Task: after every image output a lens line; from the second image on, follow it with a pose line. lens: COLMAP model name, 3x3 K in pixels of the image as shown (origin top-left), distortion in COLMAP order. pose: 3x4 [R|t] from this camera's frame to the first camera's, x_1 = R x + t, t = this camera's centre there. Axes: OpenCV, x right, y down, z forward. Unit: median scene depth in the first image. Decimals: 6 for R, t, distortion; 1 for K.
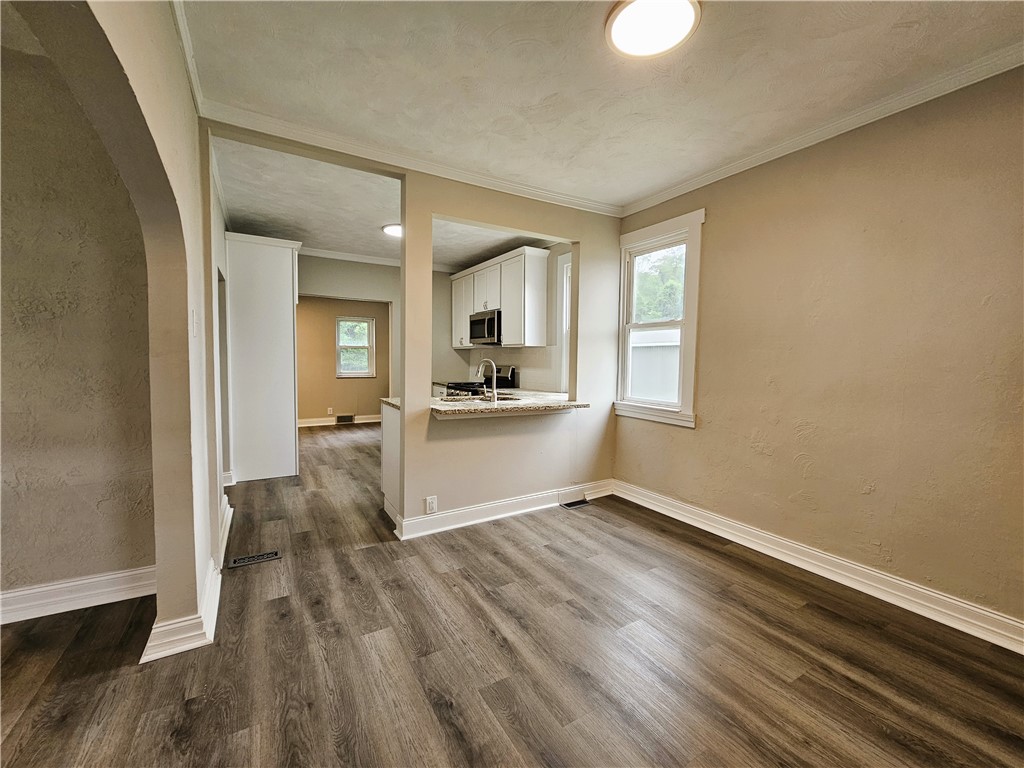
lens RADIAL K [[418.3, 0, 514.4], [0, 418.3, 381.8], [0, 0, 1]] dist [0.008915, -0.000299]
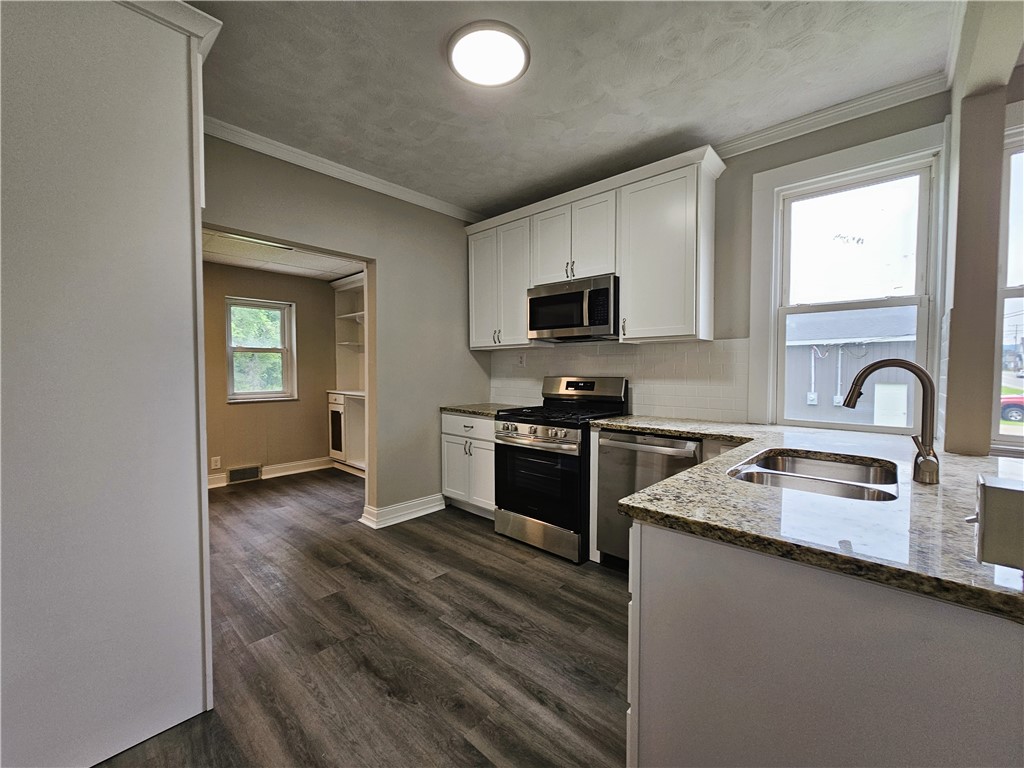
lens RADIAL K [[418.3, 0, 514.4], [0, 418.3, 381.8], [0, 0, 1]] dist [0.008915, -0.000299]
pose [[0.958403, -0.025176, 0.284306, -0.310325], [0.030619, 0.999423, -0.014719, -0.027121], [-0.283771, 0.022812, 0.958621, 0.498344]]
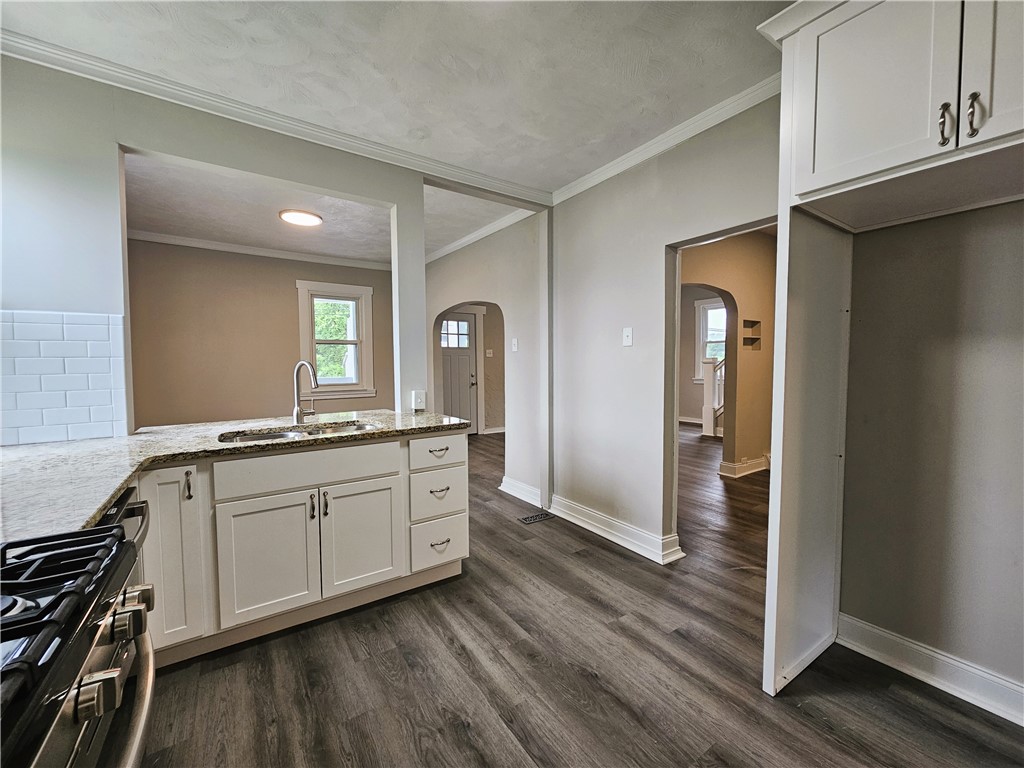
lens RADIAL K [[418.3, 0, 514.4], [0, 418.3, 381.8], [0, 0, 1]] dist [0.008915, -0.000299]
pose [[-0.998628, -0.008464, -0.051678, -0.236416], [-0.013615, 0.994880, 0.100143, -0.061431], [0.050566, 0.100709, -0.993630, 1.106529]]
